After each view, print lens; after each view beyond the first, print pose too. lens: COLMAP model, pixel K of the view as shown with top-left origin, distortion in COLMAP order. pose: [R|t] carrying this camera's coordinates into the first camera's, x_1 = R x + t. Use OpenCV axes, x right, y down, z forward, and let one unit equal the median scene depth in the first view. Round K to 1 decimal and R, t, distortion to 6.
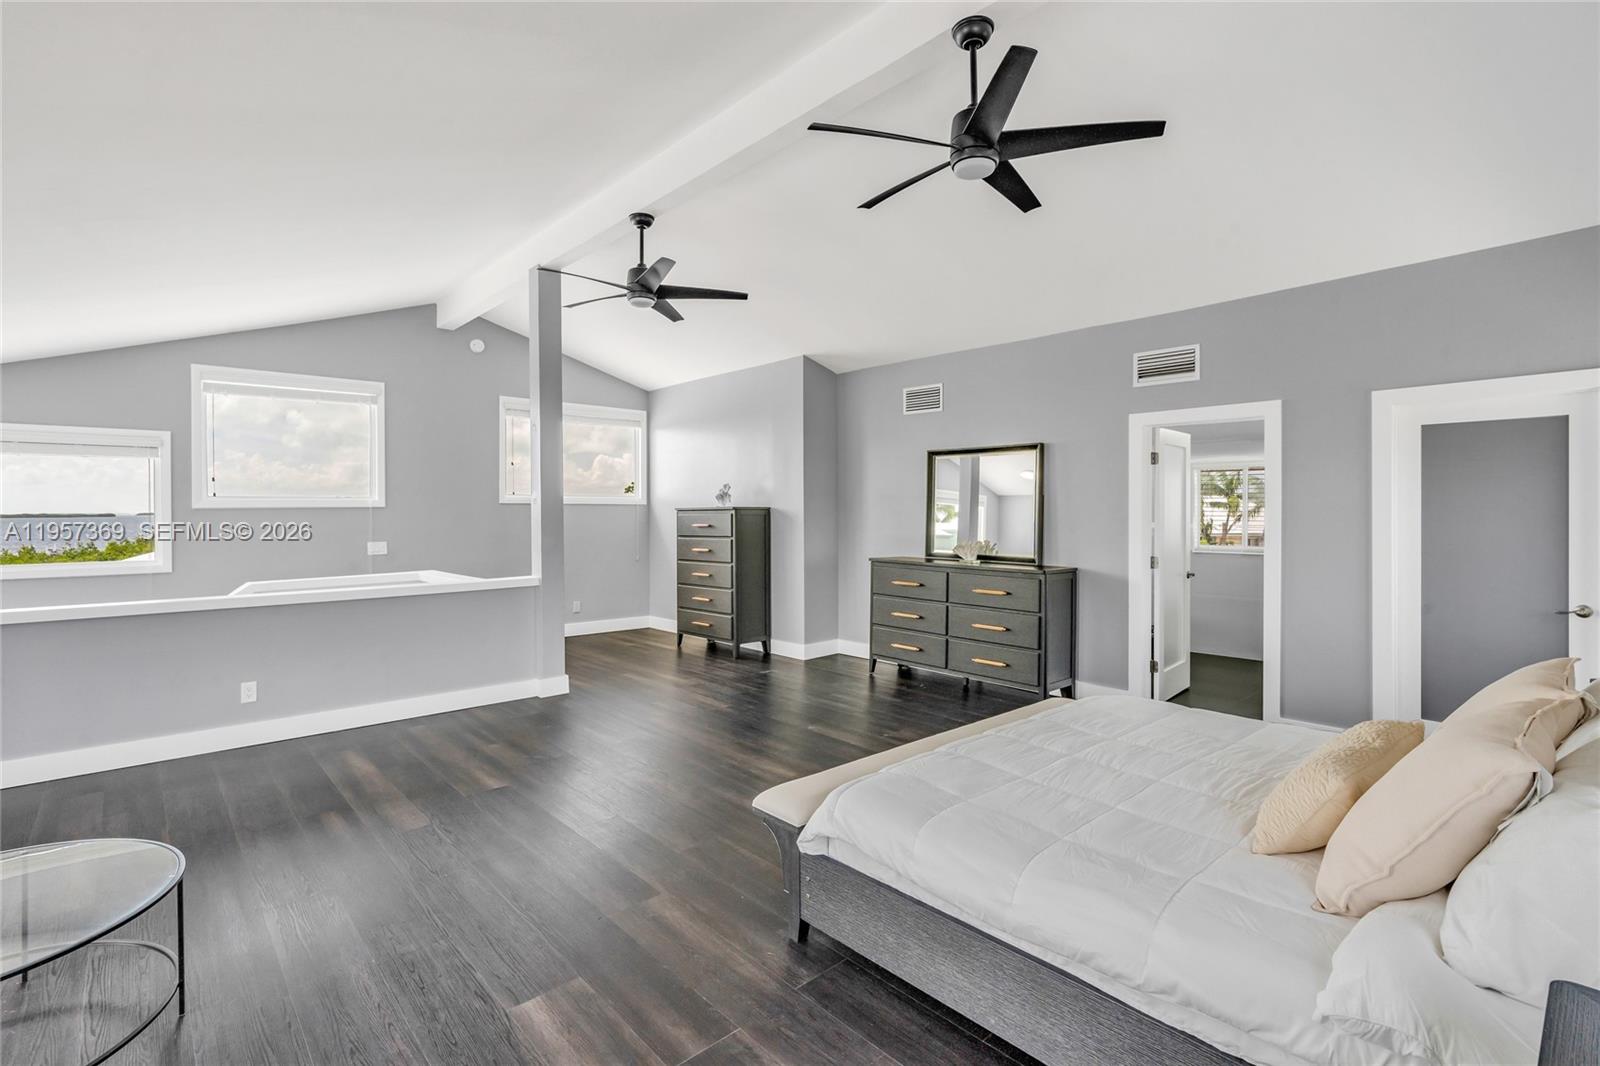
lens RADIAL K [[733.2, 0, 791.1], [0, 733.2, 526.2], [0, 0, 1]] dist [-0.003102, 0.000799]
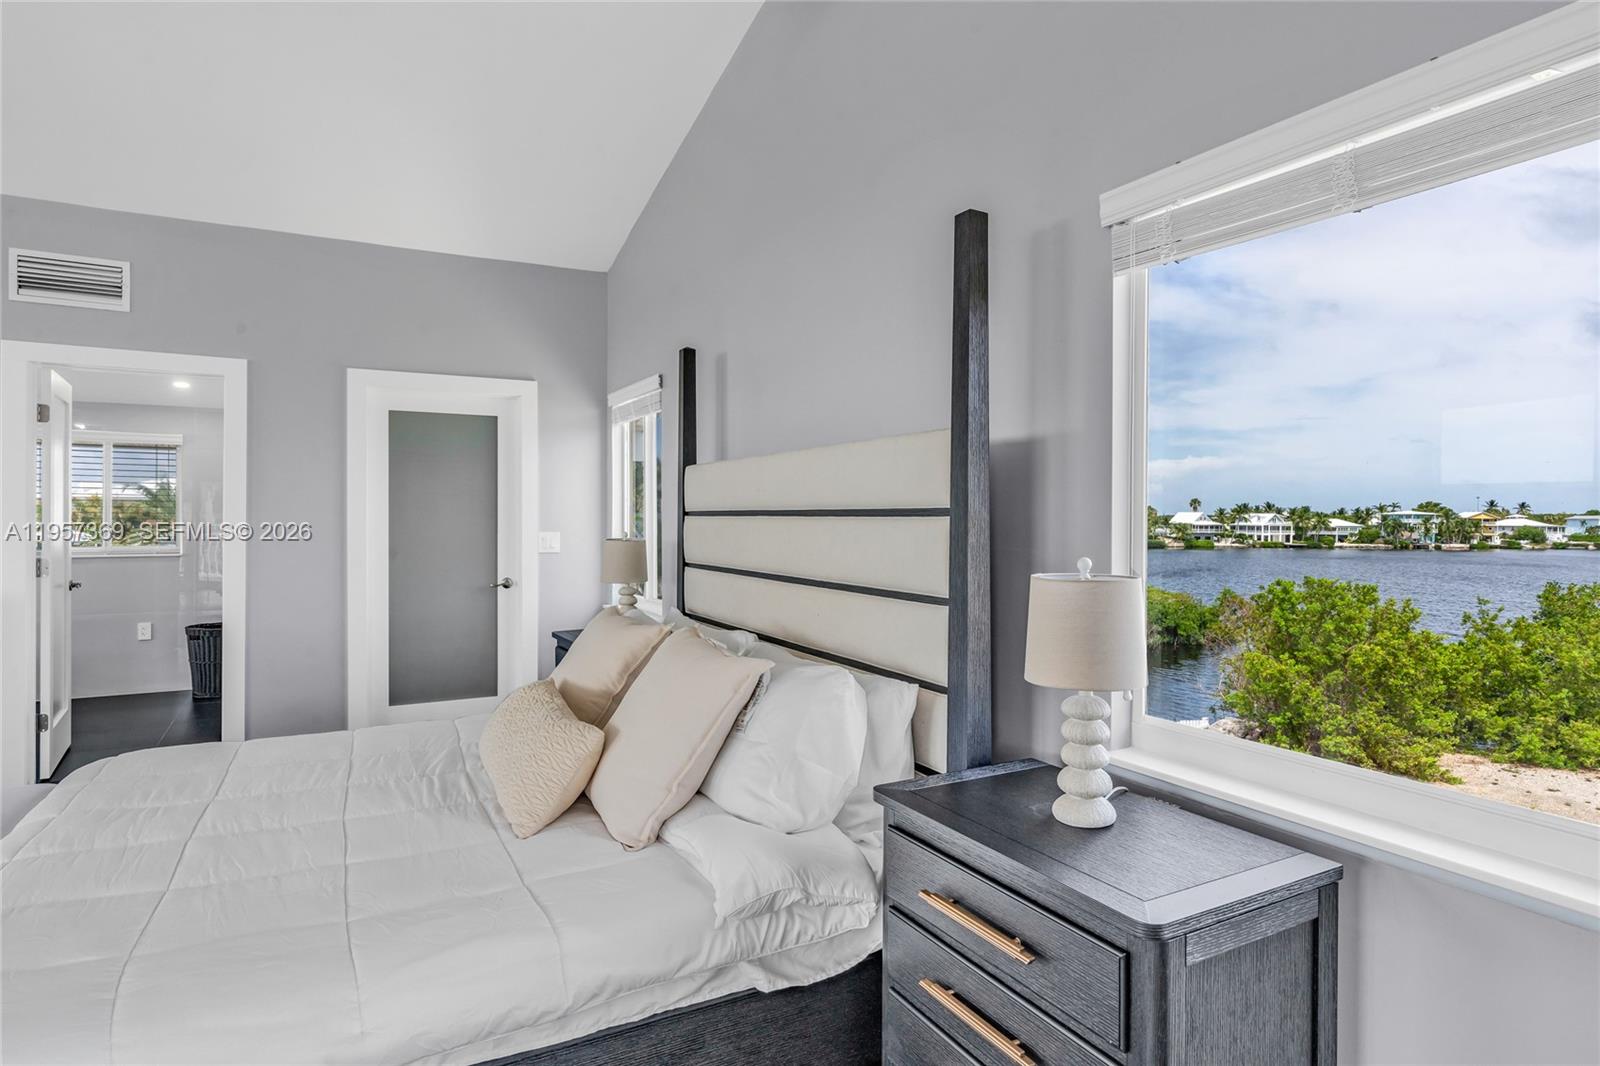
lens RADIAL K [[885.1, 0, 784.7], [0, 885.1, 531.0], [0, 0, 1]] dist [-0.002535, 0.000982]
pose [[0.229139, -0.006823, 0.973370, -0.211022], [0.010700, 0.999933, 0.004490, 0.029768], [-0.973335, 0.009386, 0.229197, 0.229473]]
